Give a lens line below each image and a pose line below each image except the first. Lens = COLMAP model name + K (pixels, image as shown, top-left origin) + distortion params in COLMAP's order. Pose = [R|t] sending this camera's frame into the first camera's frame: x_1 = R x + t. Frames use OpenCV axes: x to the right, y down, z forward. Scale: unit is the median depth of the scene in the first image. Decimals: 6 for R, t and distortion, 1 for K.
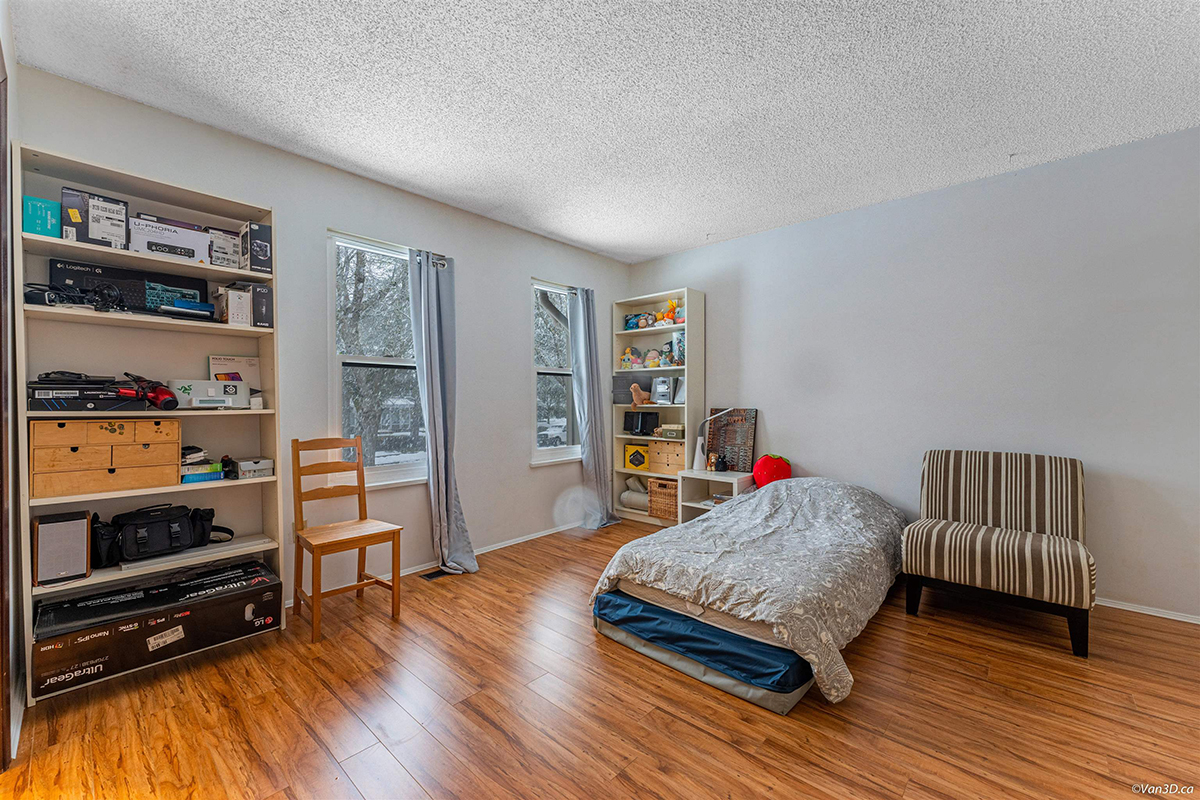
lens RADIAL K [[488.5, 0, 598.8], [0, 488.5, 402.4], [0, 0, 1]] dist [0.002433, 0.000014]
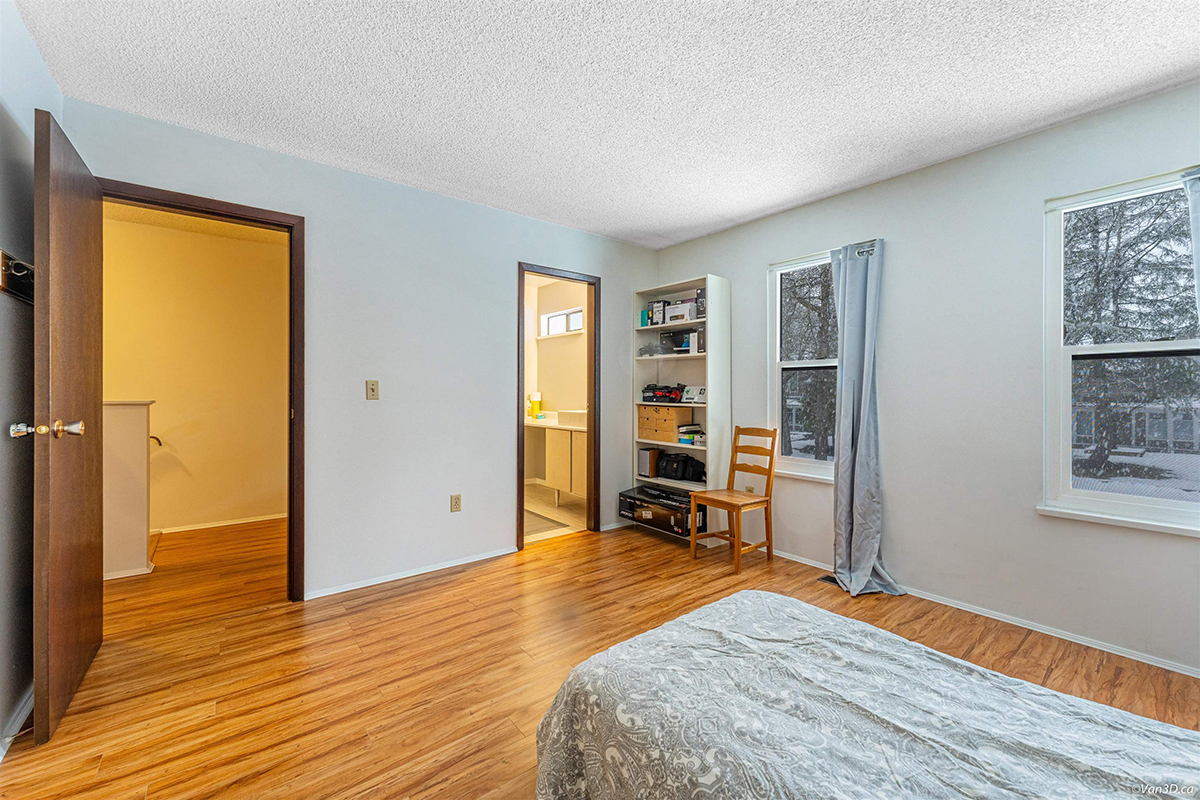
lens RADIAL K [[488.5, 0, 597.3], [0, 488.5, 394.6], [0, 0, 1]] dist [0.002433, 0.000014]
pose [[-0.177311, 0.005253, -0.984141, 0.969609], [-0.012298, 0.999896, 0.007552, -0.024983], [0.984078, 0.013442, -0.177228, 0.974808]]
